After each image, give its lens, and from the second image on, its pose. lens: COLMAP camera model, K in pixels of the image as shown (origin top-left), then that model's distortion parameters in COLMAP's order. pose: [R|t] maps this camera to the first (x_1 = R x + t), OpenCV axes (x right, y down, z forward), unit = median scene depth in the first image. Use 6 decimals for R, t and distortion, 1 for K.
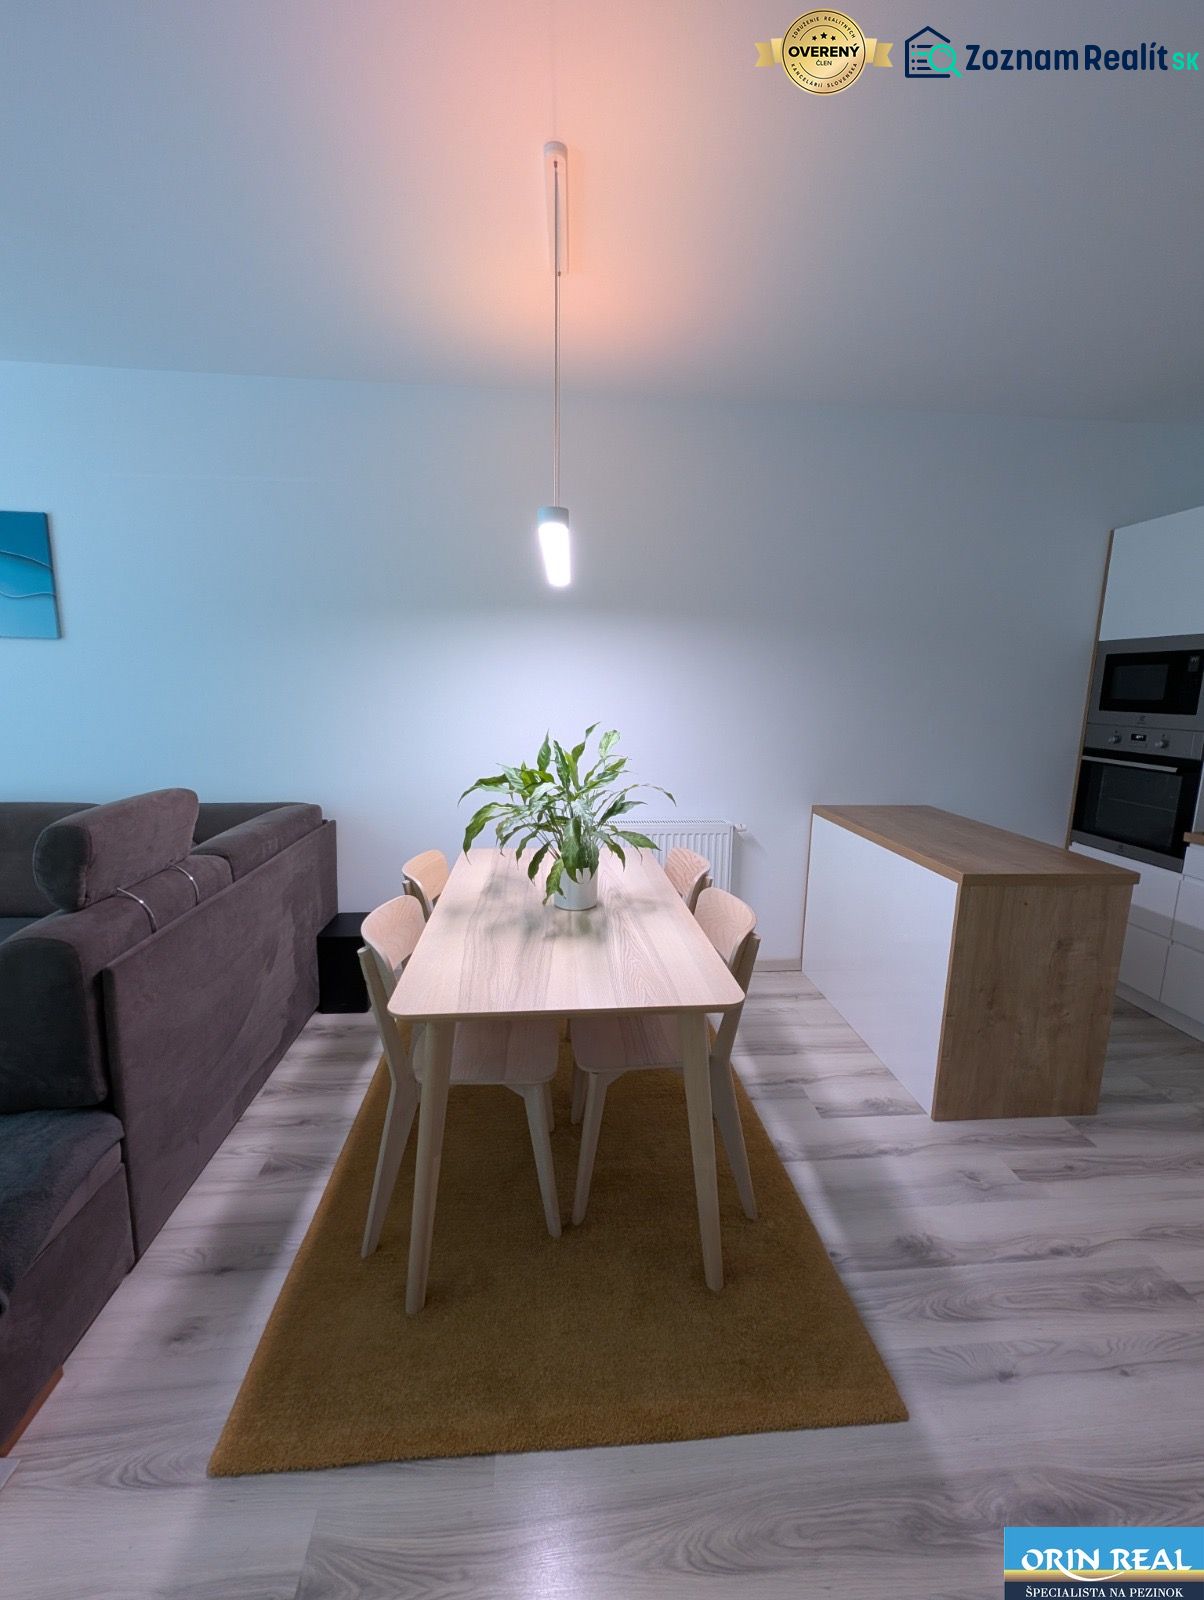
lens RADIAL K [[662.0, 0, 602.0], [0, 662.0, 800.0], [0, 0, 1]] dist [0.000697, 0.000060]
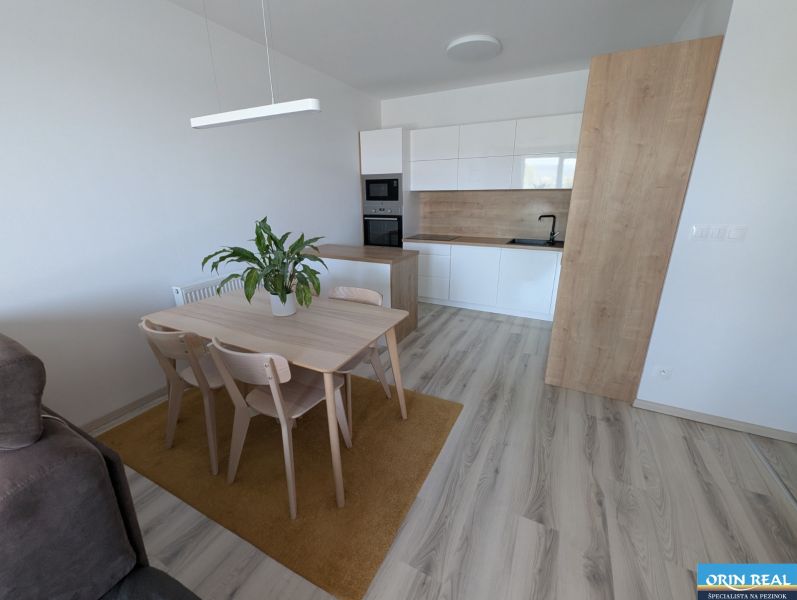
lens RADIAL K [[329.7, 0, 398.5], [0, 329.7, 300.0], [0, 0, 1]] dist [0.000697, 0.000060]
pose [[0.524786, -0.288680, 0.800790, -0.447815], [0.162597, 0.957413, 0.238586, -0.047604], [-0.835561, 0.005000, 0.549375, 0.138035]]
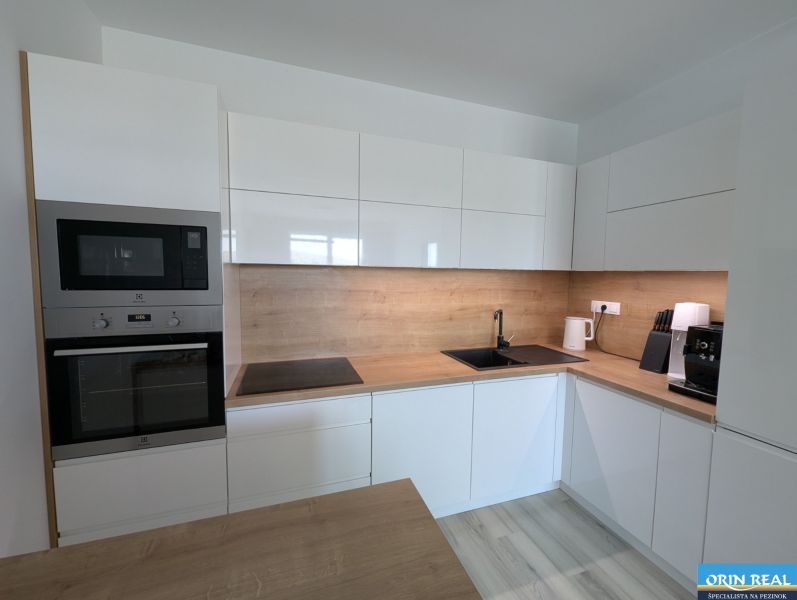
lens RADIAL K [[329.7, 0, 398.5], [0, 329.7, 300.0], [0, 0, 1]] dist [0.000697, 0.000060]
pose [[-0.256357, -0.099856, 0.961410, 0.301090], [0.144764, 0.979464, 0.140332, -0.132150], [-0.955680, 0.175153, -0.236637, 0.779397]]
